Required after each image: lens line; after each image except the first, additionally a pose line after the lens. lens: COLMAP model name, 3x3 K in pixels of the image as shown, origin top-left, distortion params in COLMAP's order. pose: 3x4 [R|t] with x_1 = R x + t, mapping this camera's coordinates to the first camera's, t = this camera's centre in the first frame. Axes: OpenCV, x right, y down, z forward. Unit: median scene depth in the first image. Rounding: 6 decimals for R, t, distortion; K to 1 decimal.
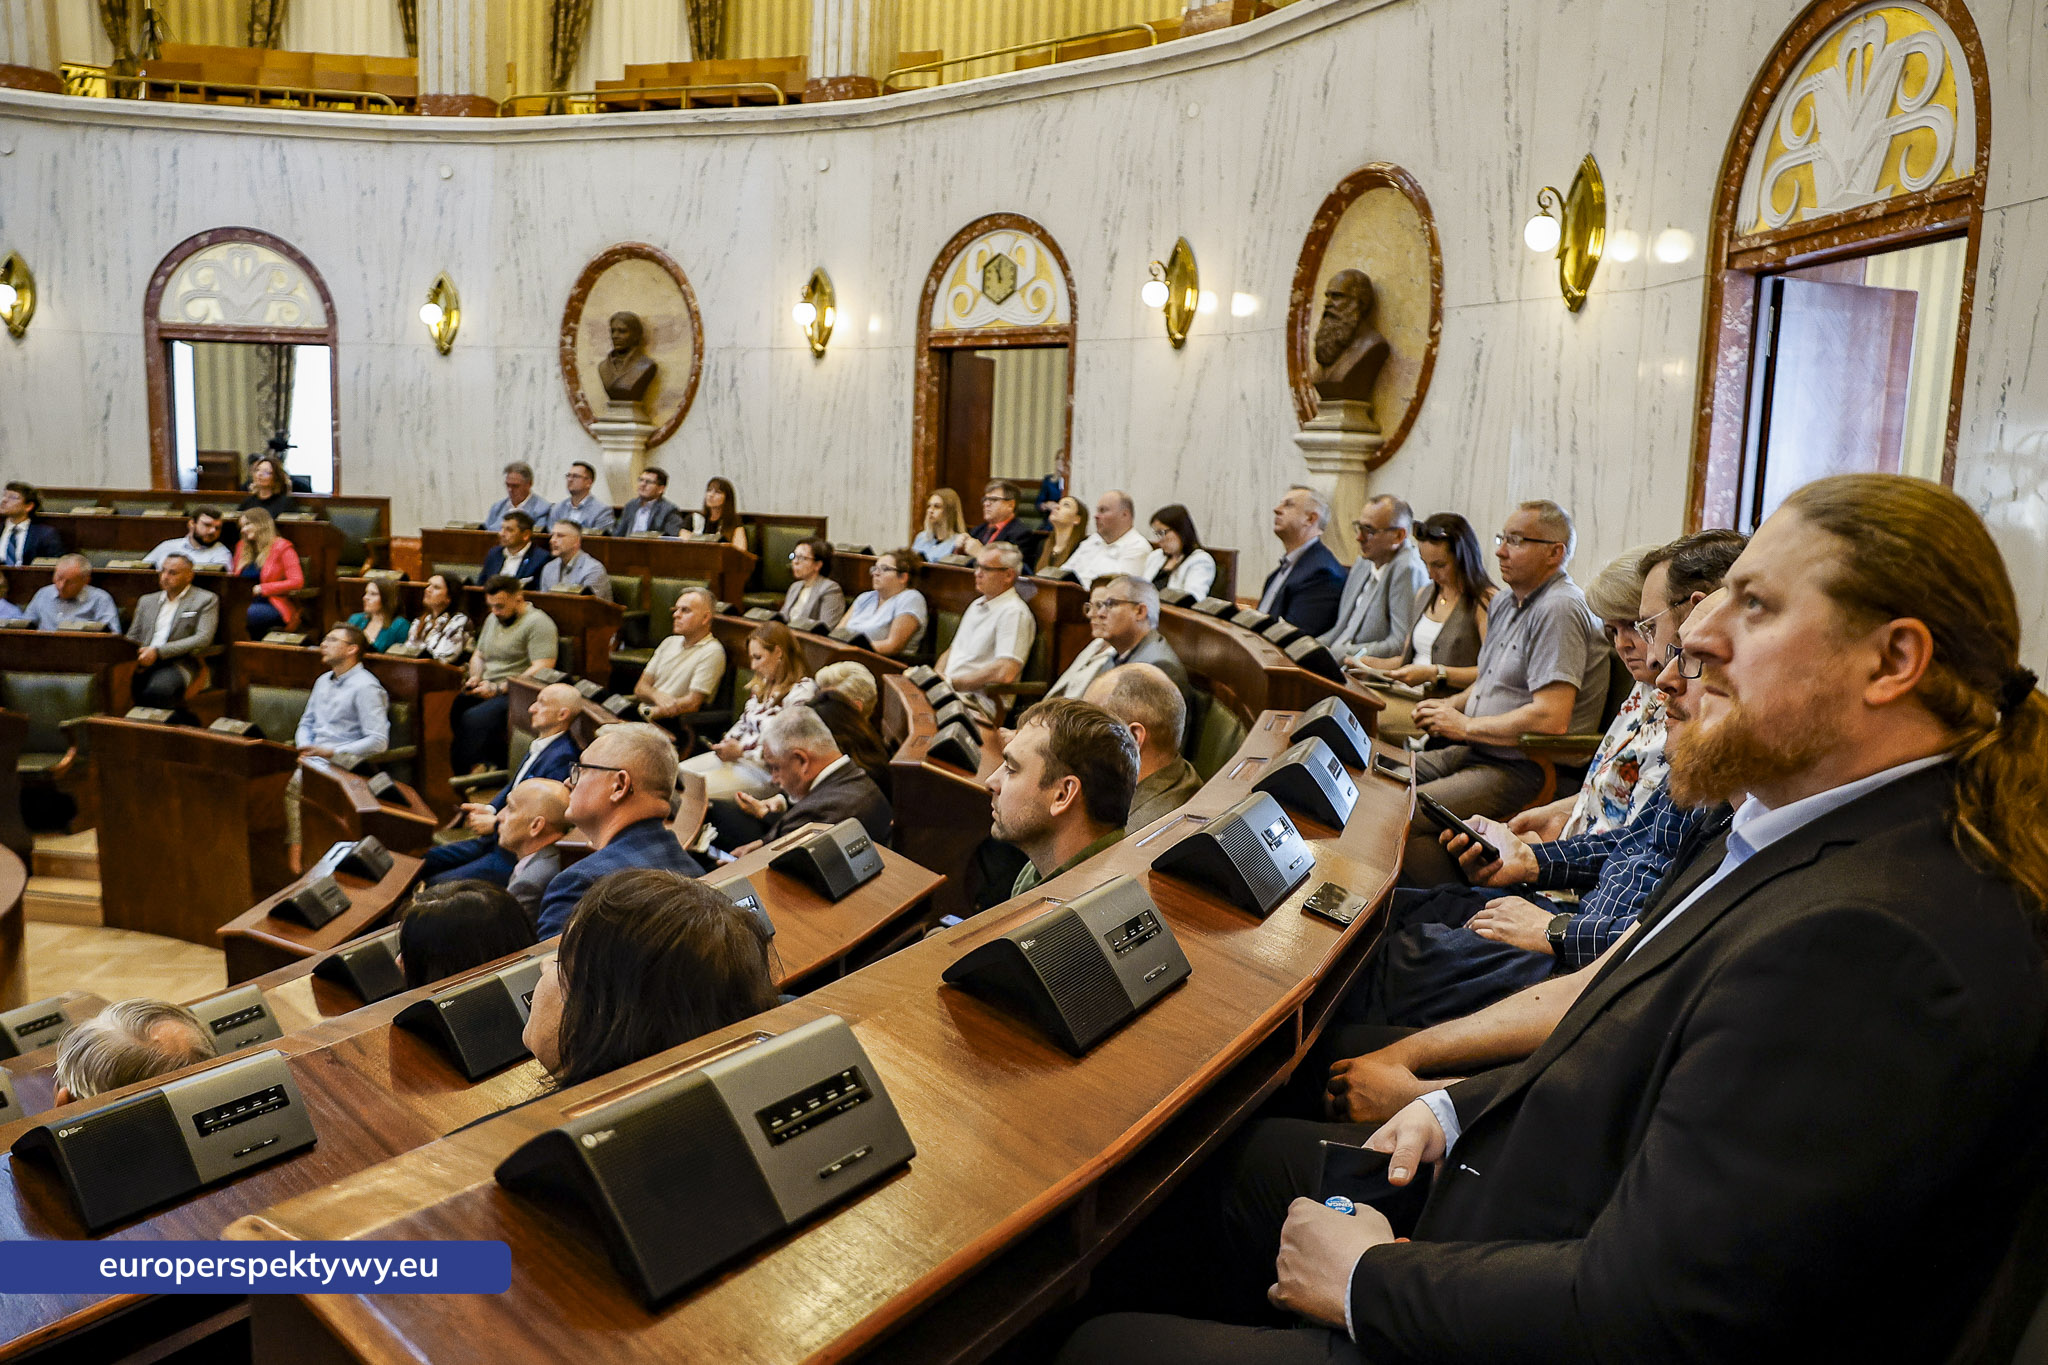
lens RADIAL K [[1444.8, 0, 1024.0], [0, 1444.8, 682.5], [0, 0, 1]] dist [-0.112543, 0.082636]
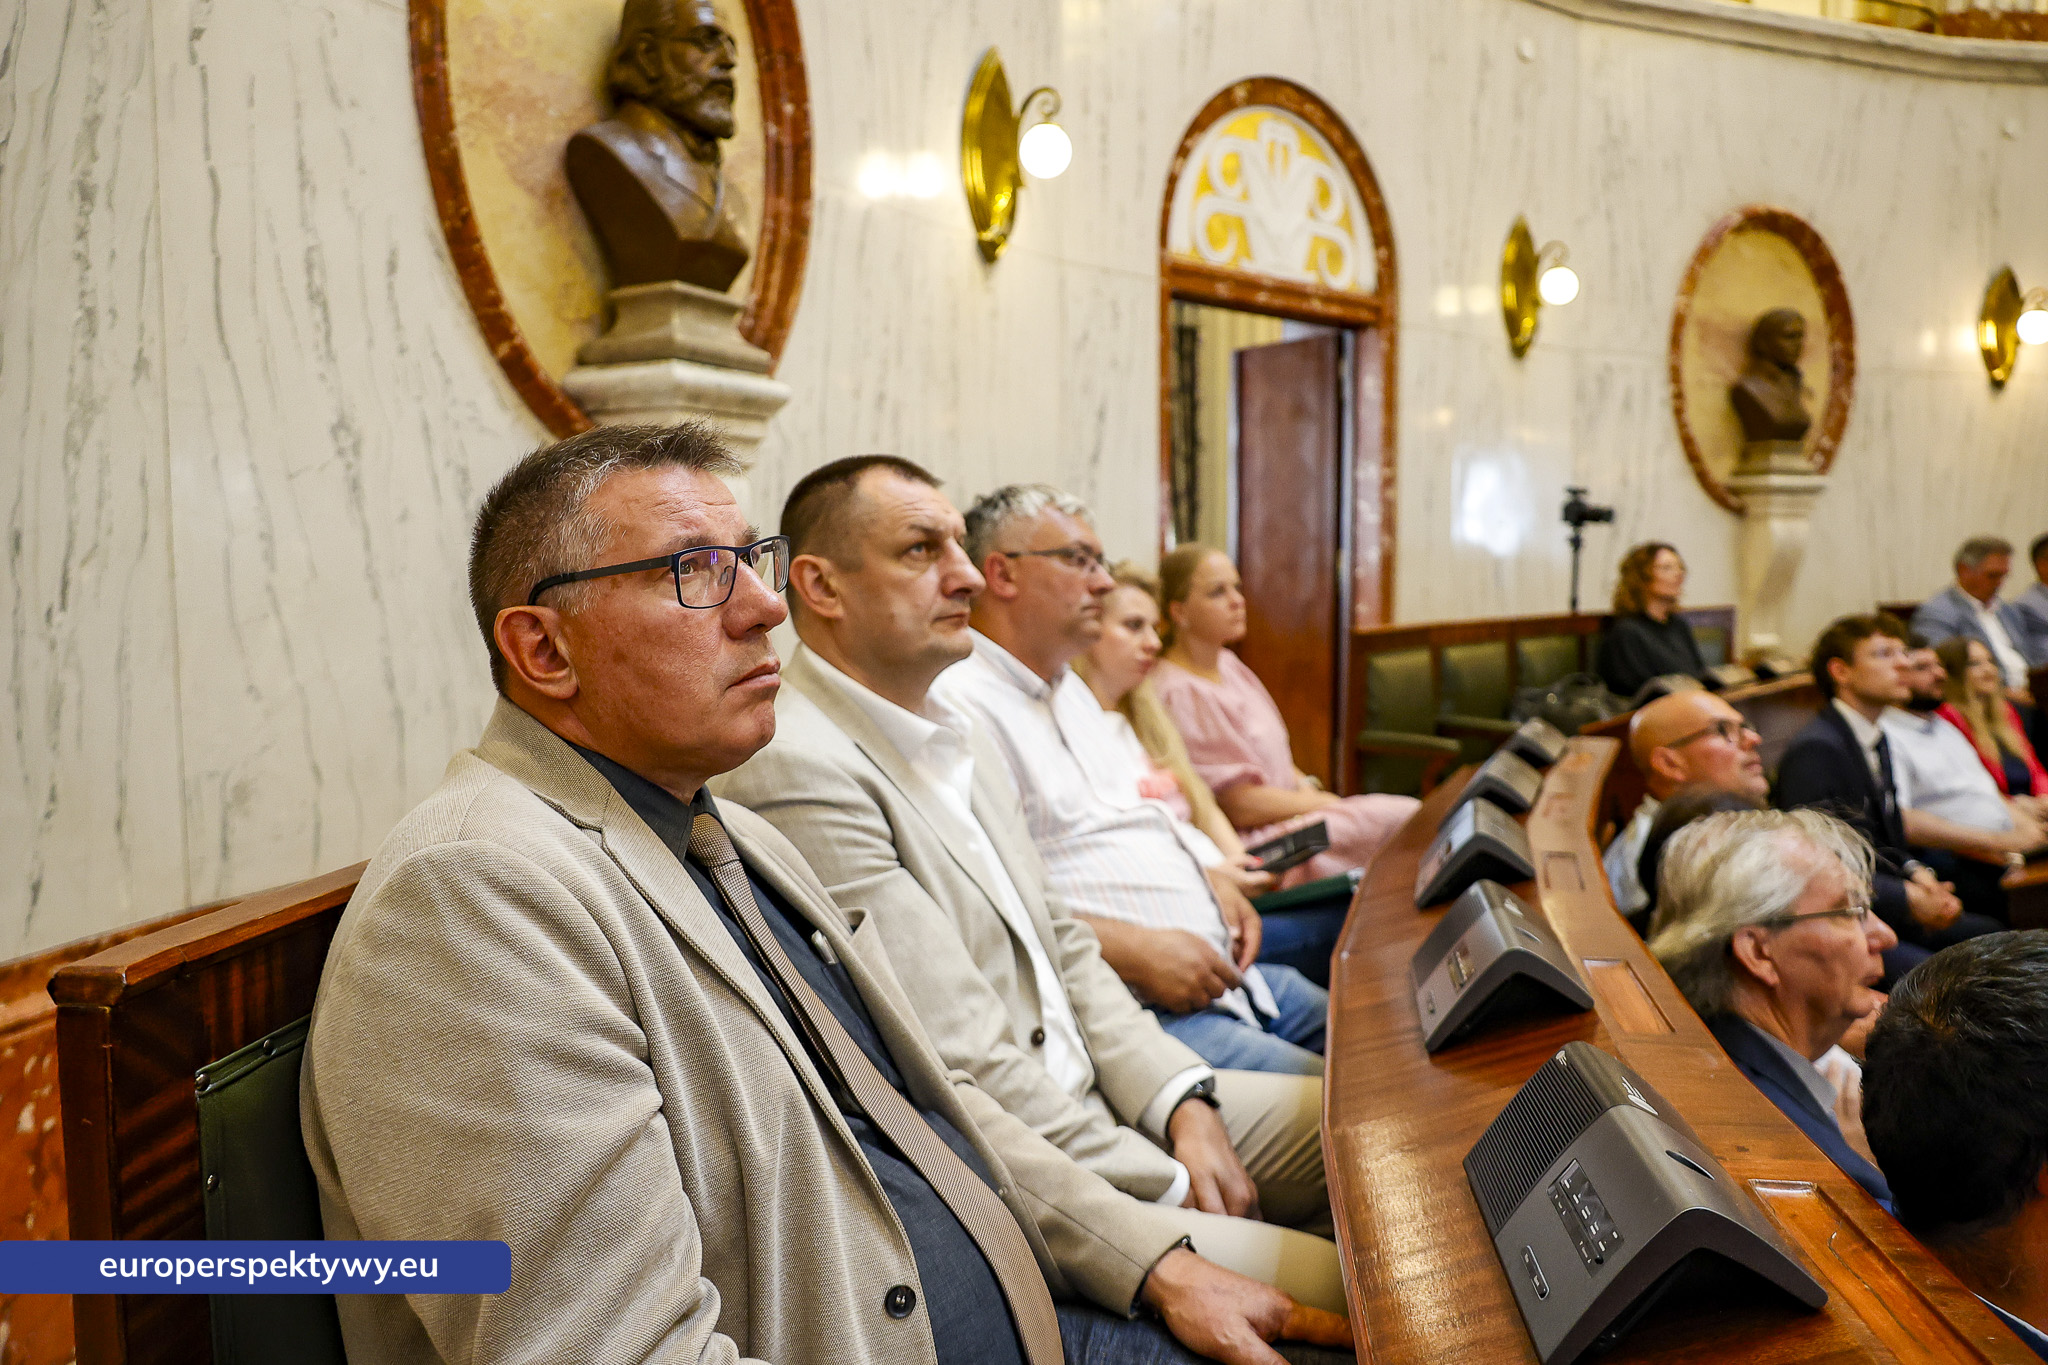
lens RADIAL K [[1444.8, 0, 1024.0], [0, 1444.8, 682.5], [0, 0, 1]] dist [-0.112543, 0.082636]
pose [[0.839600, -0.090044, 0.535691, -0.930483], [0.110278, 0.993884, -0.005780, -0.121023], [-0.531894, 0.063928, 0.844395, 0.639711]]
